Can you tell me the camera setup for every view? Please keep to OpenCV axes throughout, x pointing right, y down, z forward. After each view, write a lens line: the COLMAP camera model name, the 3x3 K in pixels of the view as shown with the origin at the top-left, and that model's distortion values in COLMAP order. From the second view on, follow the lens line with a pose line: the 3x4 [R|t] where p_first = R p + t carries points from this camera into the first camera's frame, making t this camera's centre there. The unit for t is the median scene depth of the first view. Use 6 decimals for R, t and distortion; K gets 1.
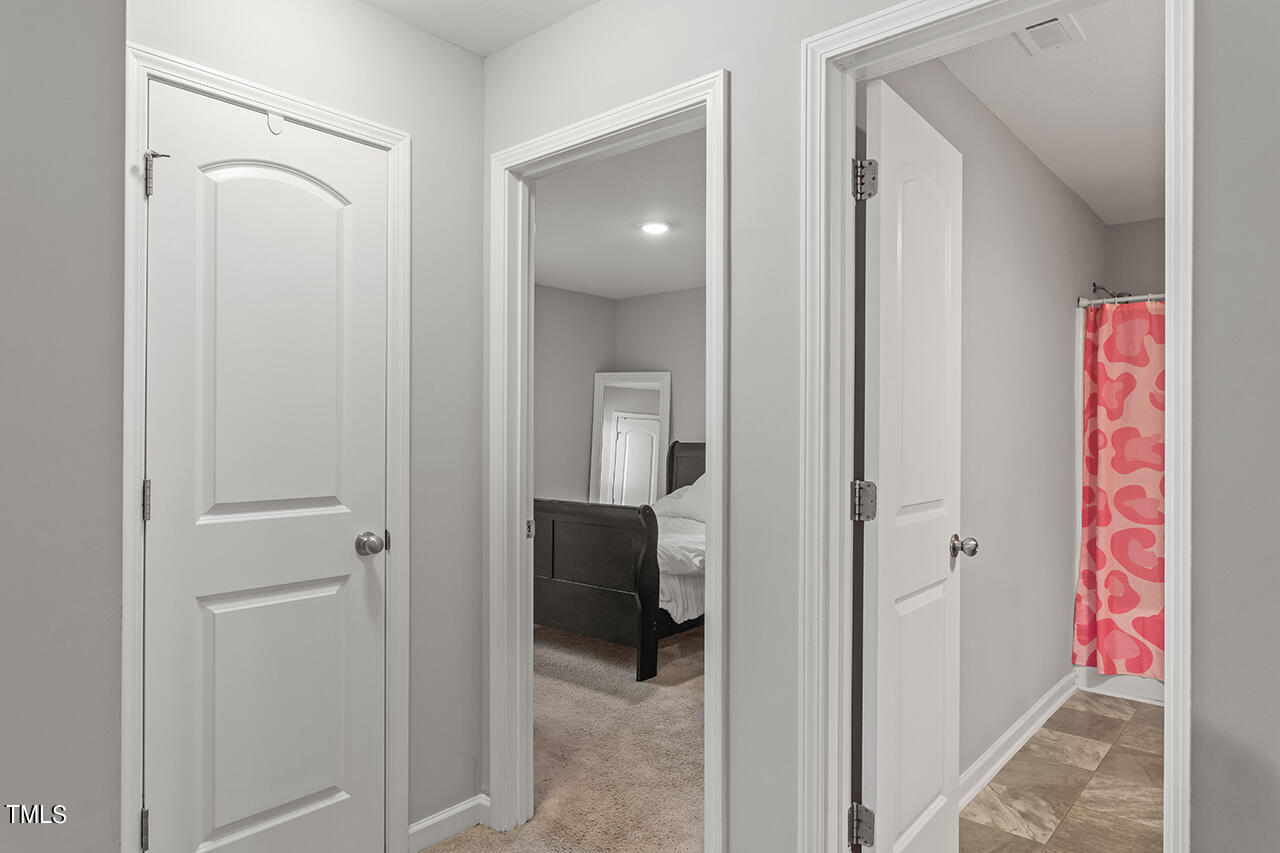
lens RADIAL K [[773.6, 0, 635.1], [0, 773.6, 438.0], [0, 0, 1]] dist [-0.002252, 0.002470]
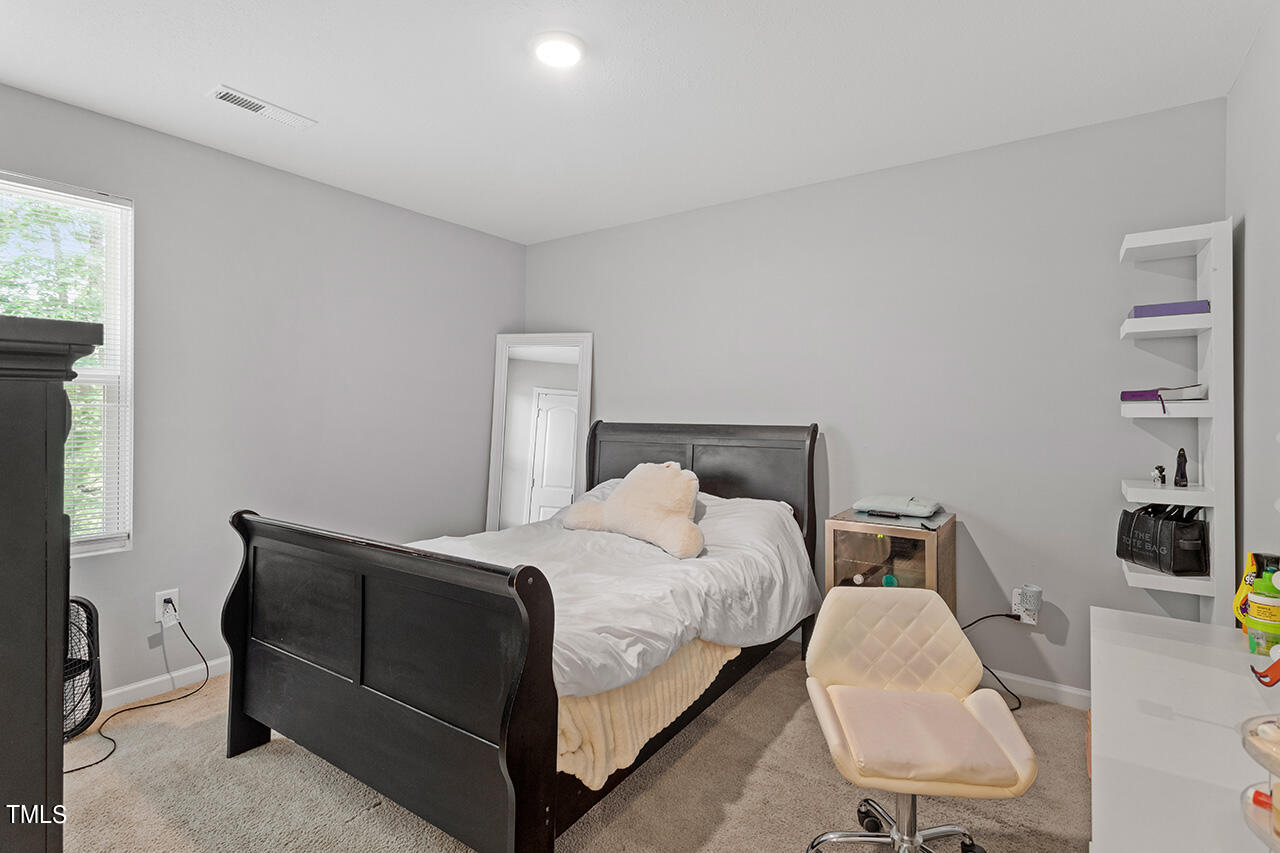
lens RADIAL K [[619.5, 0, 637.4], [0, 619.5, 418.7], [0, 0, 1]] dist [0.000399, 0.000531]
pose [[0.994293, -0.002801, 0.106650, 0.037010], [0.001911, 0.999963, 0.008441, -0.004818], [-0.106669, -0.008189, 0.994261, 0.559751]]
